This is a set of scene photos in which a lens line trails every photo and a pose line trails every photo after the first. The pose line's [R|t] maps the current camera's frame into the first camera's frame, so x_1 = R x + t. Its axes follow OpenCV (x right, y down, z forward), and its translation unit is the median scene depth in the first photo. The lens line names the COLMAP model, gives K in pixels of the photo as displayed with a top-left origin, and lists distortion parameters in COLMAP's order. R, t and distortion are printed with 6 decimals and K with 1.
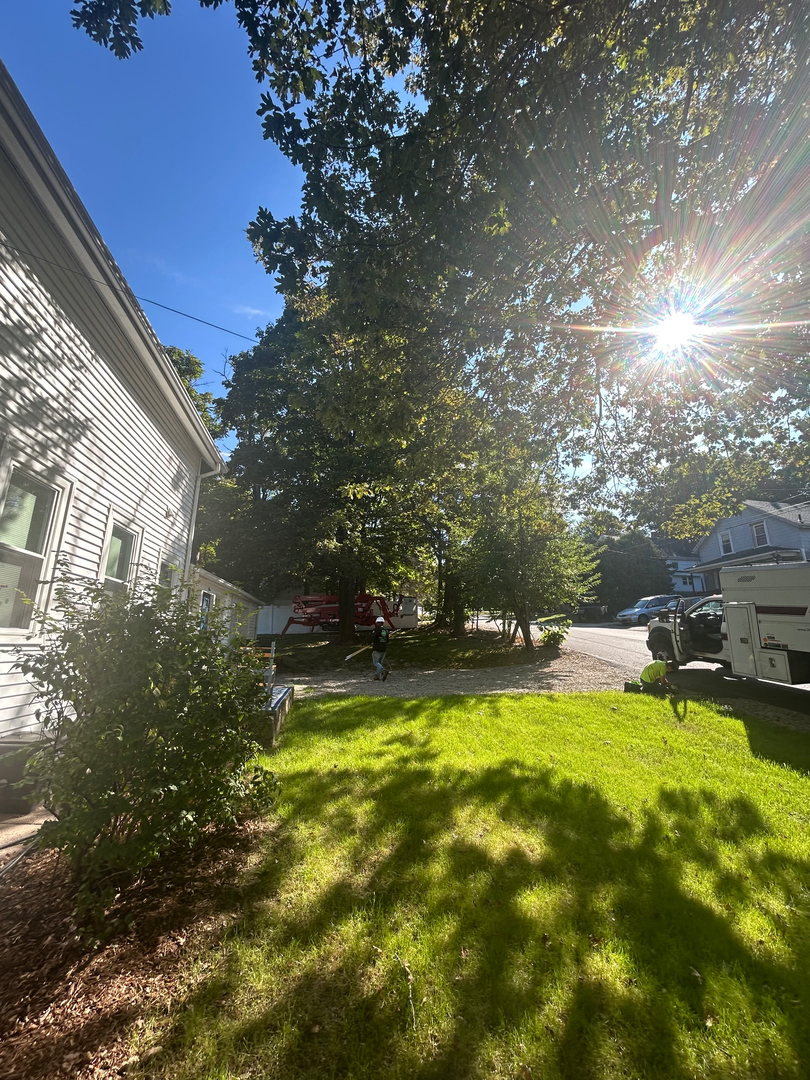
lens RADIAL K [[435.1, 0, 406.7], [0, 435.1, 538.6], [0, 0, 1]] dist [-0.001713, 0.001115]
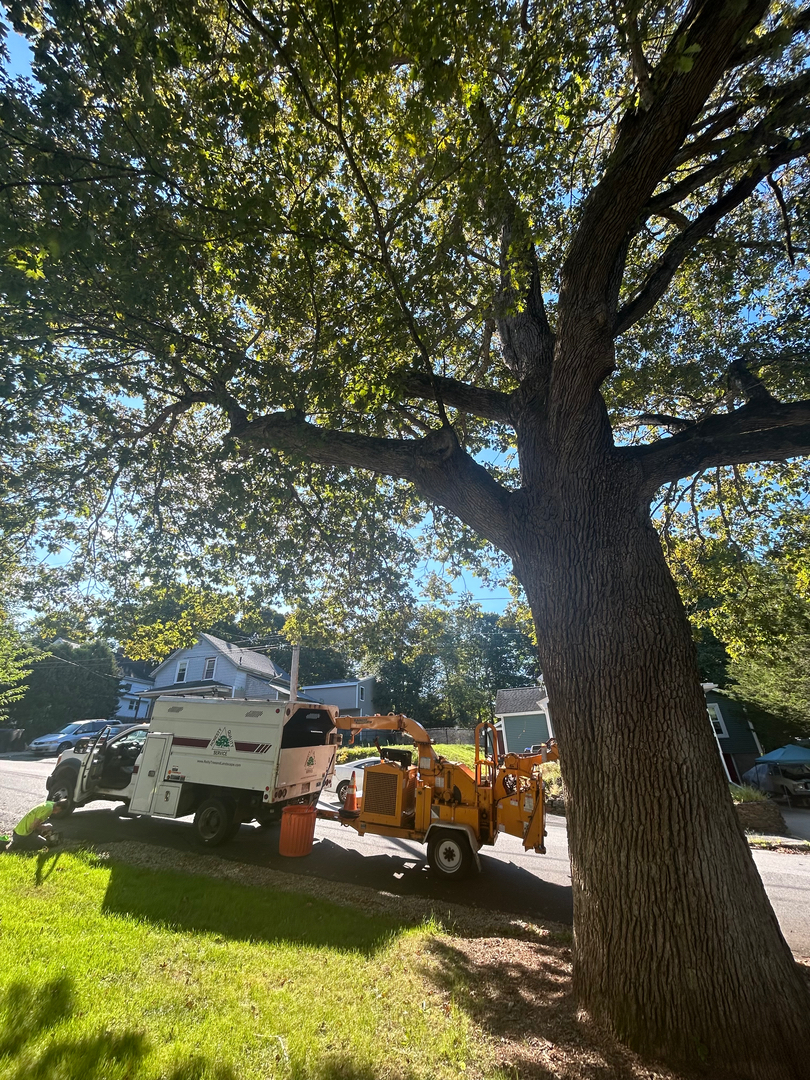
lens RADIAL K [[435.1, 0, 406.1], [0, 435.1, 538.6], [0, 0, 1]] dist [-0.001713, 0.001115]
pose [[0.454563, 0.398493, 0.796602, 0.017384], [-0.175255, 0.916872, -0.358652, -0.007085], [-0.873303, 0.023422, 0.486614, -0.020110]]
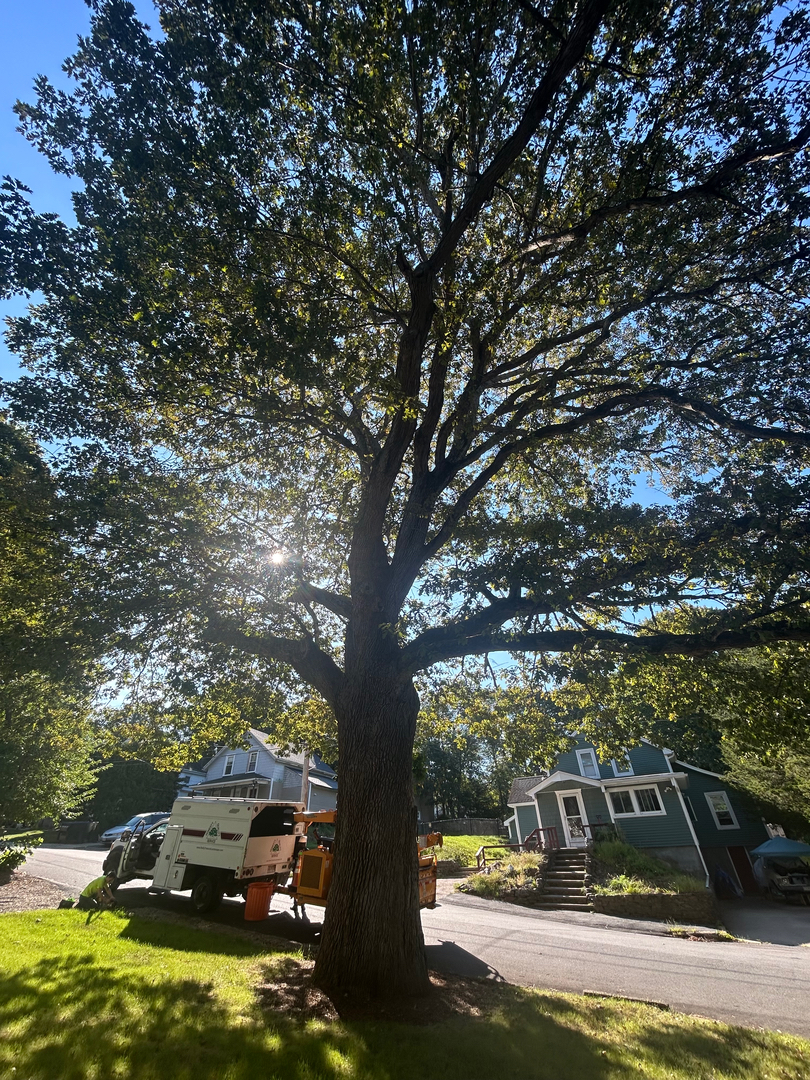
lens RADIAL K [[435.1, 0, 405.3], [0, 435.1, 537.7], [0, 0, 1]] dist [-0.001713, 0.001115]
pose [[0.583450, 0.476604, 0.657598, -0.191624], [-0.163023, 0.861950, -0.480069, -0.099843], [-0.795619, 0.172892, 0.580602, -0.562307]]
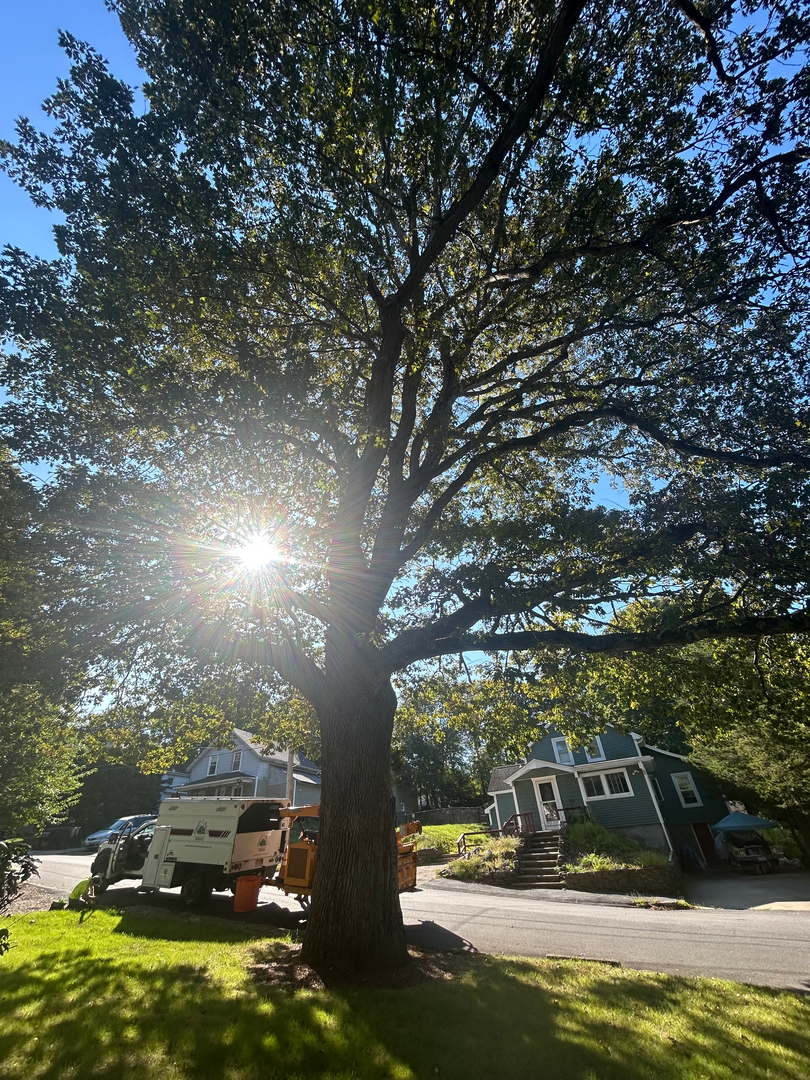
lens RADIAL K [[435.1, 0, 405.4], [0, 435.1, 538.1], [0, 0, 1]] dist [-0.001713, 0.001115]
pose [[0.561700, 0.459018, 0.688328, -0.234221], [-0.129199, 0.870435, -0.475027, -0.101022], [-0.817191, 0.177892, 0.548228, -0.608598]]
